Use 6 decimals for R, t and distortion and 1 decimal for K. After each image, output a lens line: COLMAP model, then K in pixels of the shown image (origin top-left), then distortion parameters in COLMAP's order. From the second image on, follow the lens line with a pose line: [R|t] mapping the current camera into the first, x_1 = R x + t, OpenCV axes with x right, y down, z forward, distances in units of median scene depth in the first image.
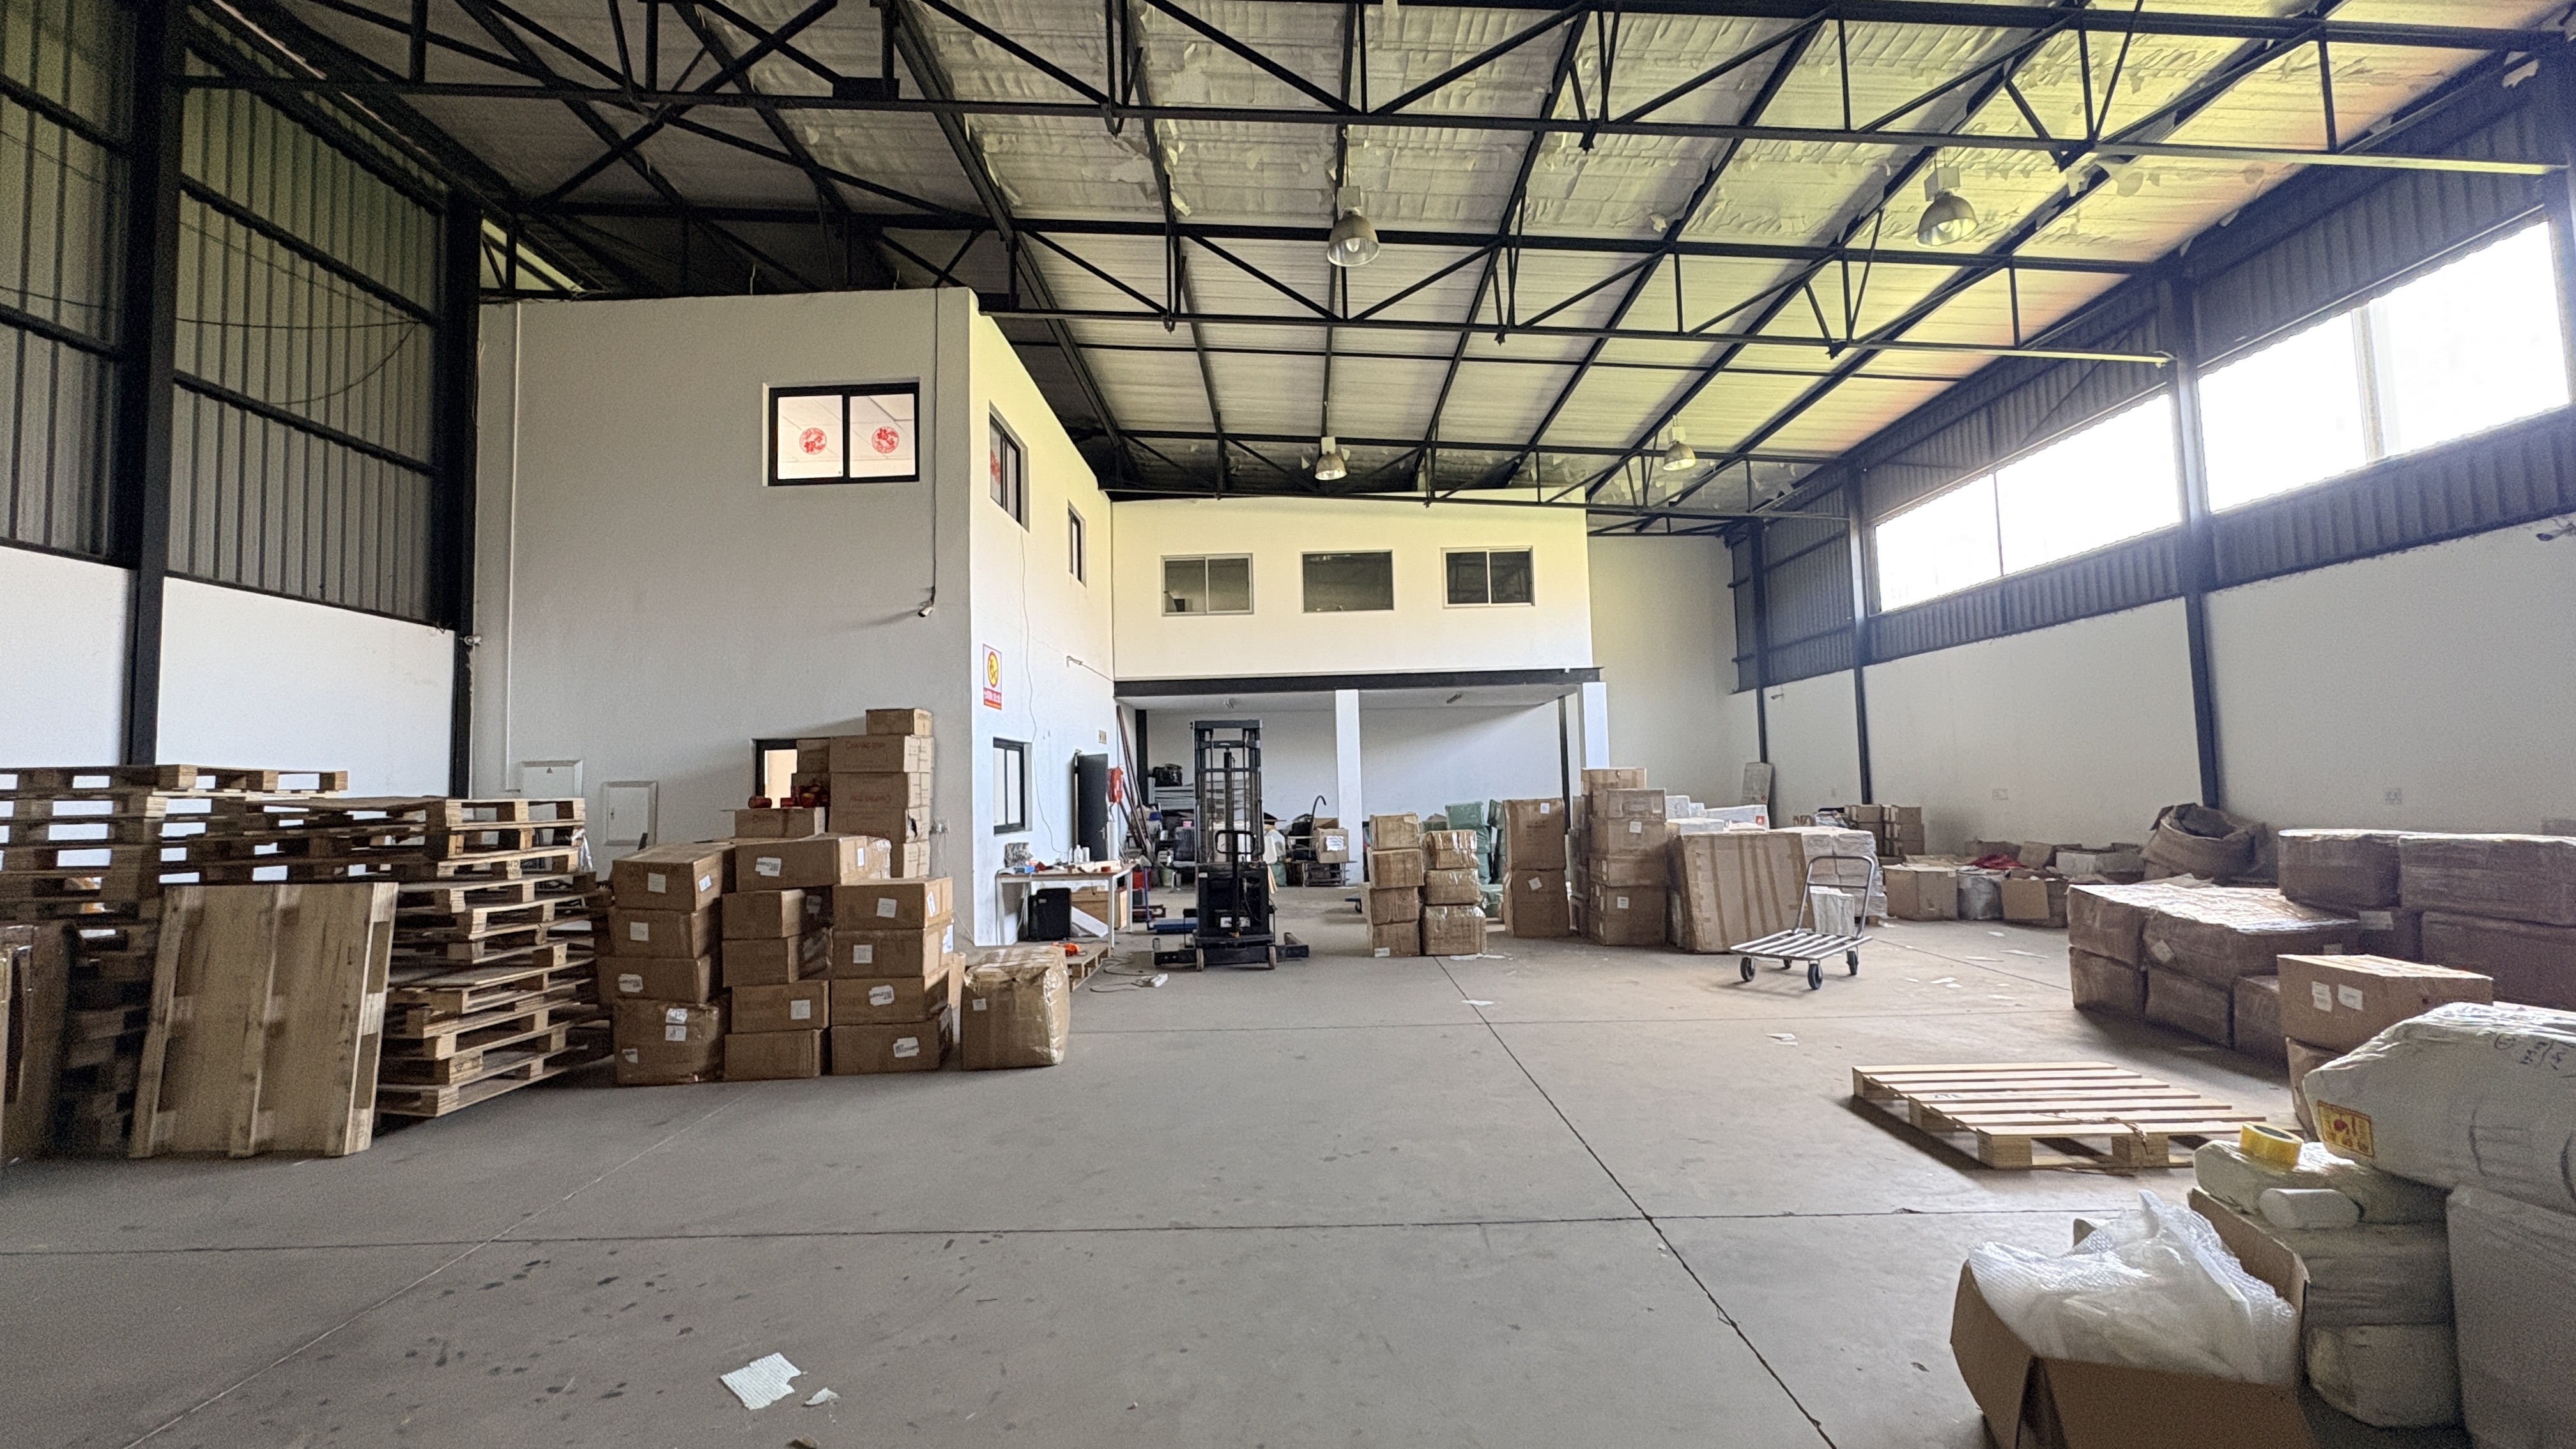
lens RADIAL K [[1020.9, 0, 1280.8], [0, 1020.9, 728.0], [0, 0, 1]] dist [-0.002394, 0.000265]
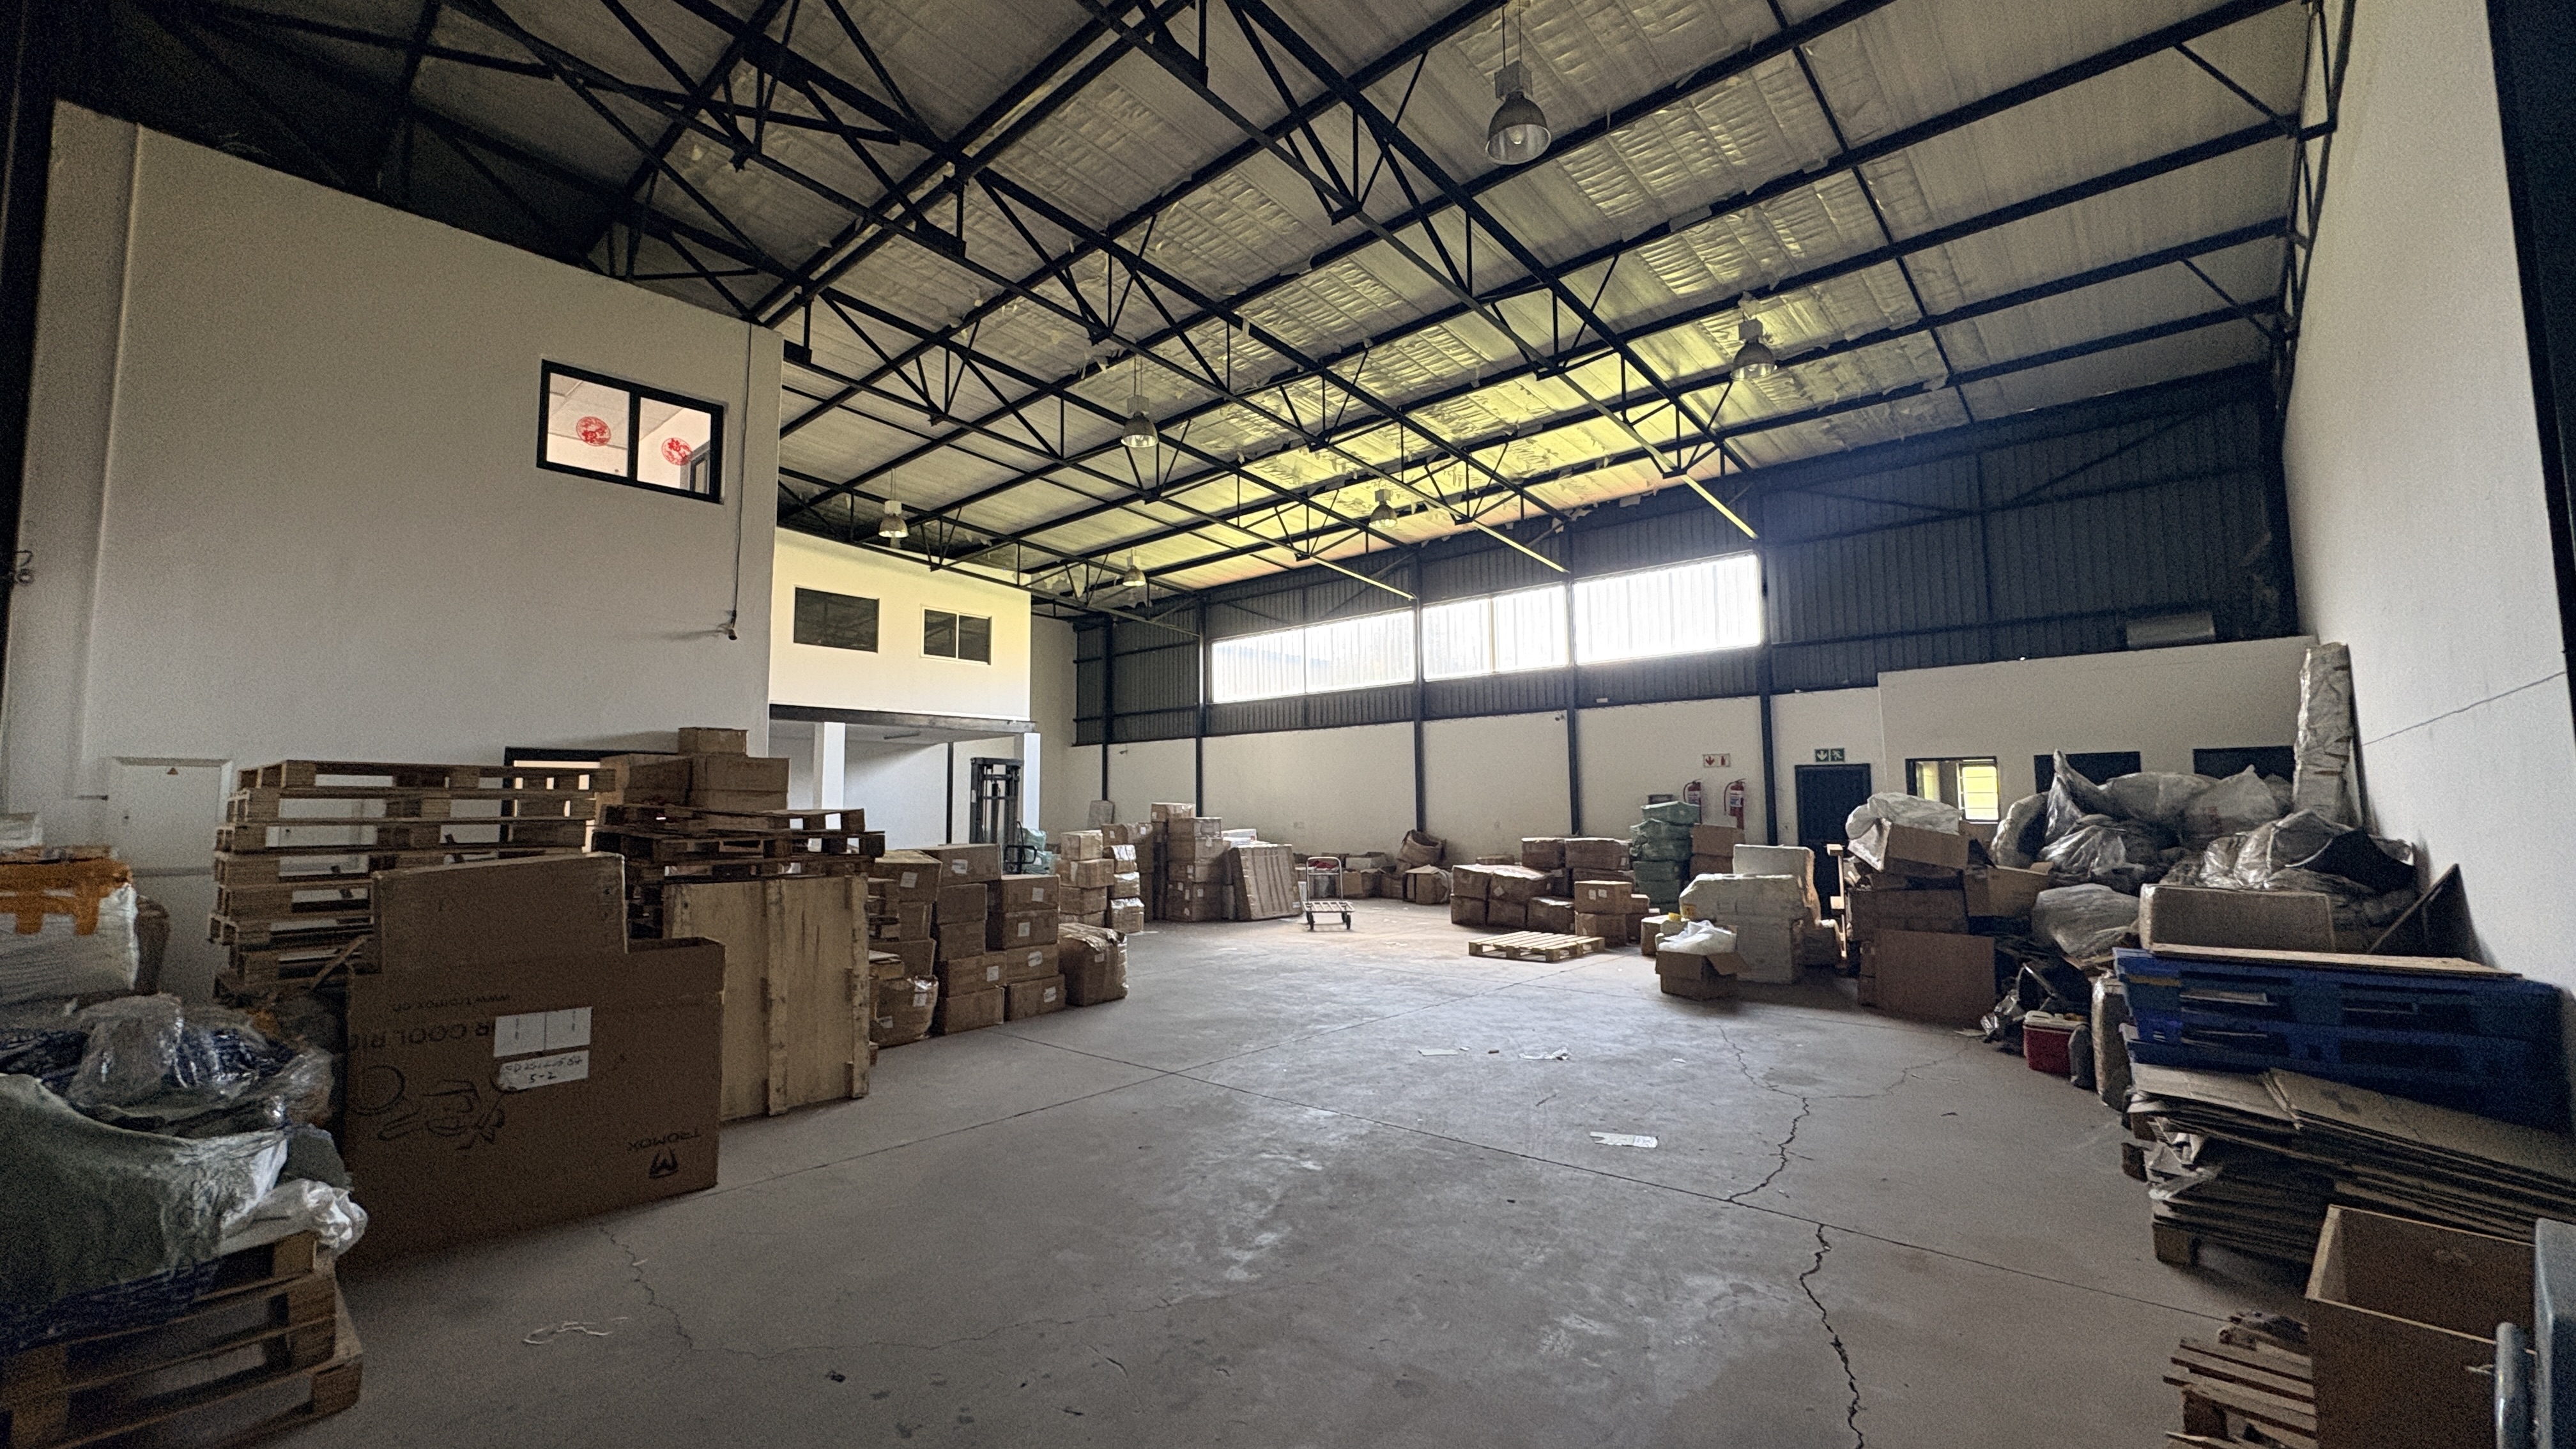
lens RADIAL K [[1020.9, 0, 1280.8], [0, 1020.9, 728.0], [0, 0, 1]] dist [-0.002394, 0.000265]
pose [[0.661372, 0.080449, 0.745731, -0.710465], [-0.054518, 0.996758, -0.059179, 0.009930], [-0.748074, -0.001516, 0.663614, -0.088879]]
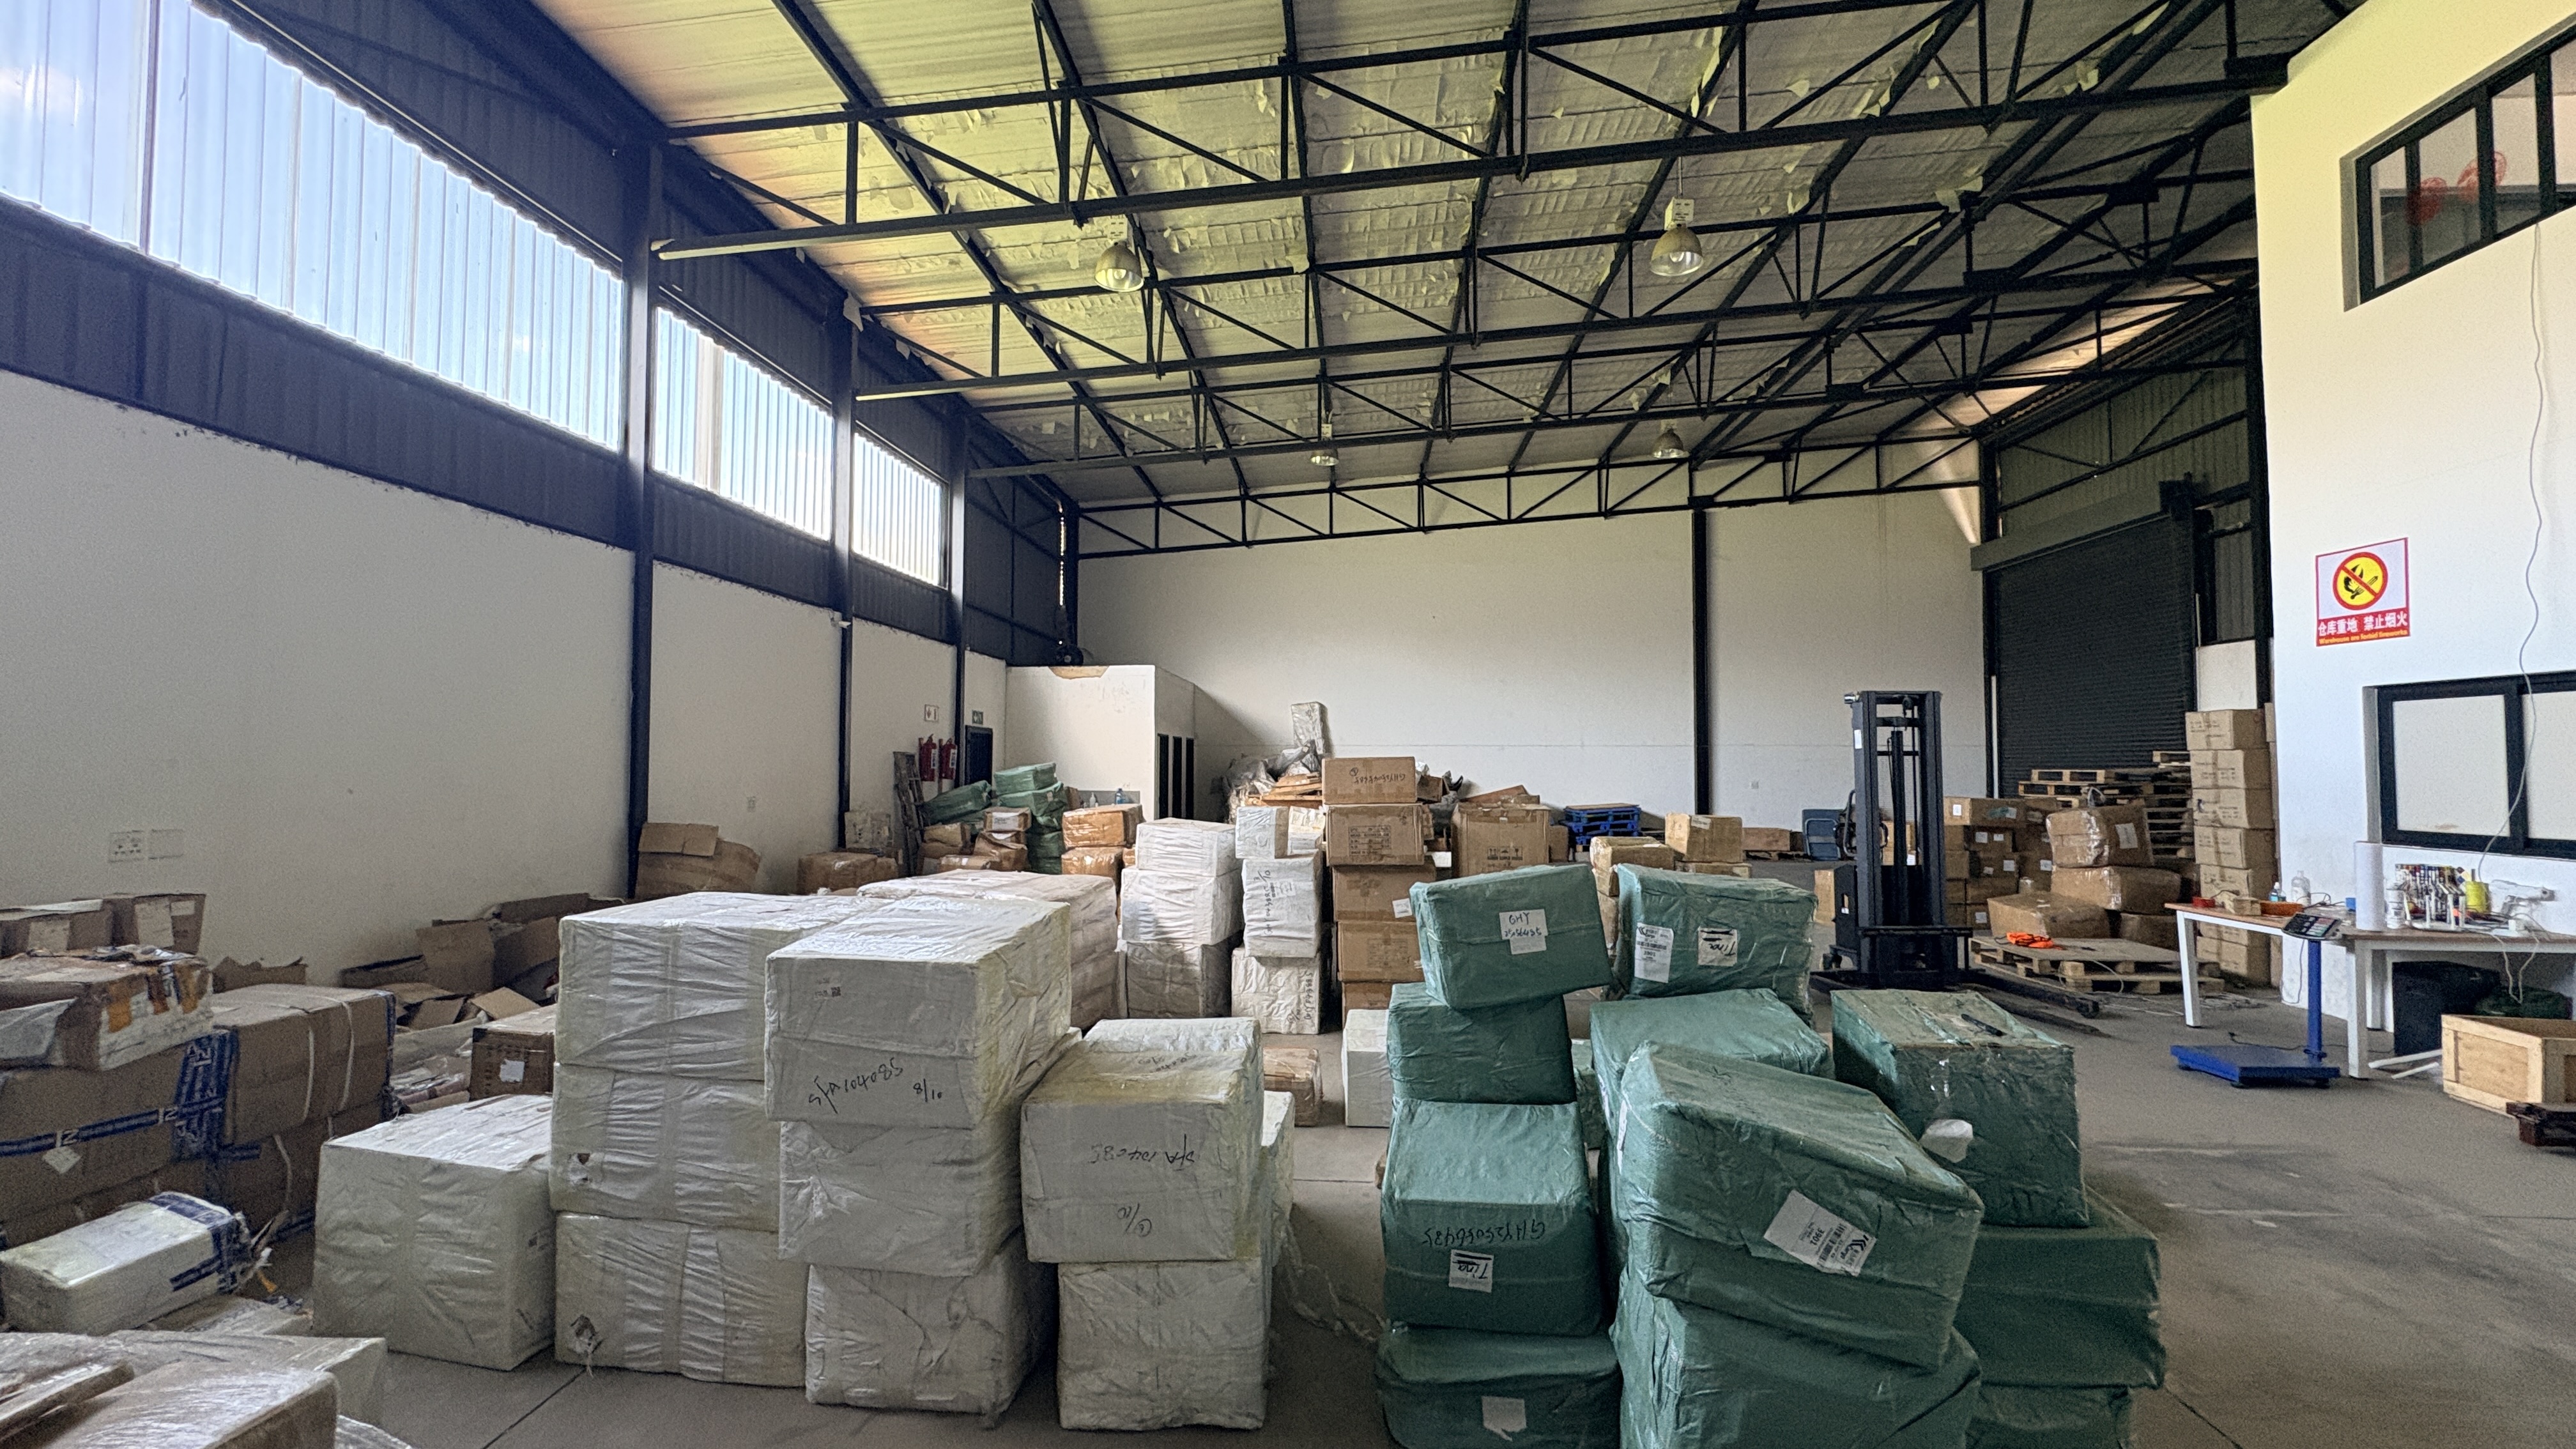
lens RADIAL K [[1020.9, 0, 1280.8], [0, 1020.9, 728.0], [0, 0, 1]] dist [-0.002394, 0.000265]
pose [[-0.989221, 0.026466, 0.144021, 0.286709], [0.012050, 0.994908, -0.100063, 0.084898], [-0.145936, -0.097249, -0.984503, 1.687554]]
